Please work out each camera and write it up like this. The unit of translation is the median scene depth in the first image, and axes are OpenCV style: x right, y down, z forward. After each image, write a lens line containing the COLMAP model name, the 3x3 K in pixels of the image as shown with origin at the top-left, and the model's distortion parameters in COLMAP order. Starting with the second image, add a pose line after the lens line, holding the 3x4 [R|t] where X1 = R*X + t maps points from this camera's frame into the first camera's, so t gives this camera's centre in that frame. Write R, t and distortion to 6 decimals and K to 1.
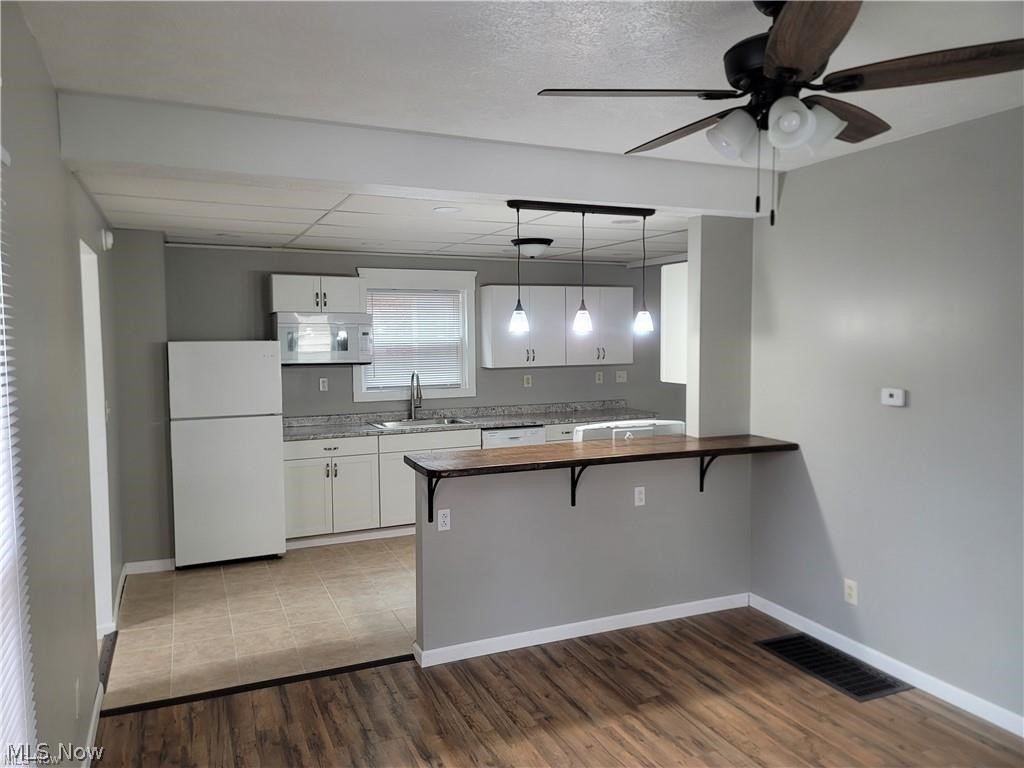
lens RADIAL K [[738.9, 0, 512.0], [0, 738.9, 384.0], [0, 0, 1]] dist [0.055091, -0.000702]
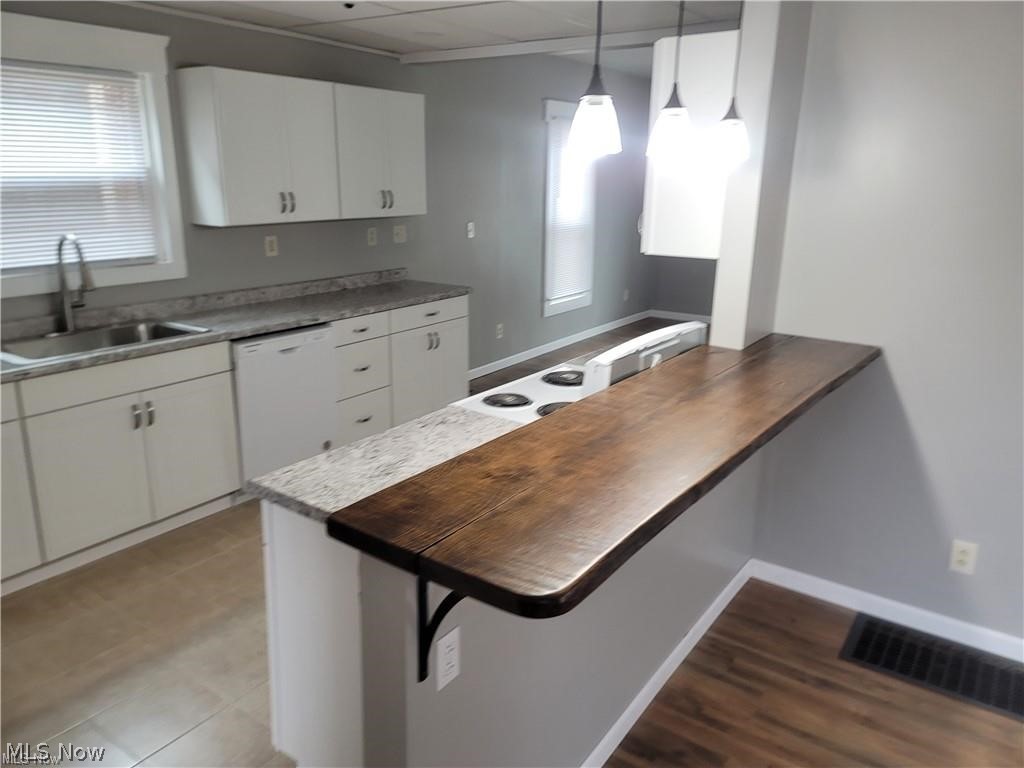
lens RADIAL K [[745.2, 0, 515.9], [0, 745.2, 360.5], [0, 0, 1]] dist [0.047419, -0.006291]
pose [[0.849453, -0.110349, 0.515997, -0.155401], [0.017697, 0.983296, 0.181151, -0.022441], [-0.527368, -0.144747, 0.837216, 0.432565]]
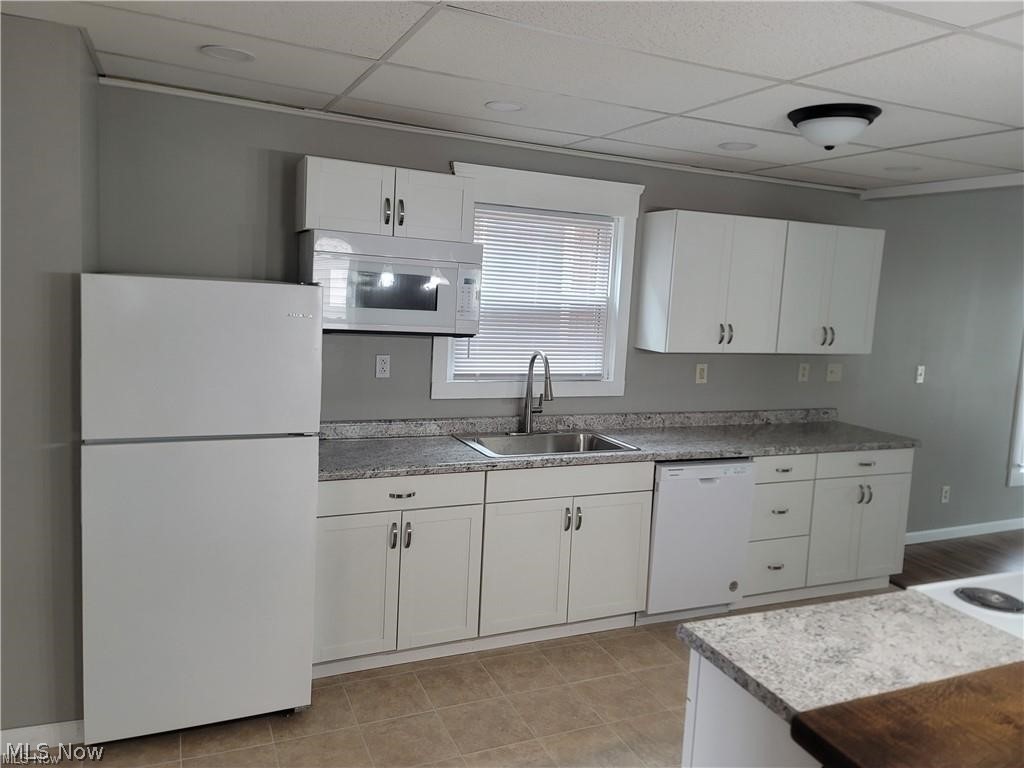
lens RADIAL K [[728.4, 0, 512.5], [0, 728.4, 367.4], [0, 0, 1]] dist [0.058140, 0.001040]
pose [[0.997786, 0.061732, 0.024732, -0.175291], [-0.062767, 0.997079, 0.043527, -0.029830], [-0.021973, -0.044983, 0.998746, 0.458119]]
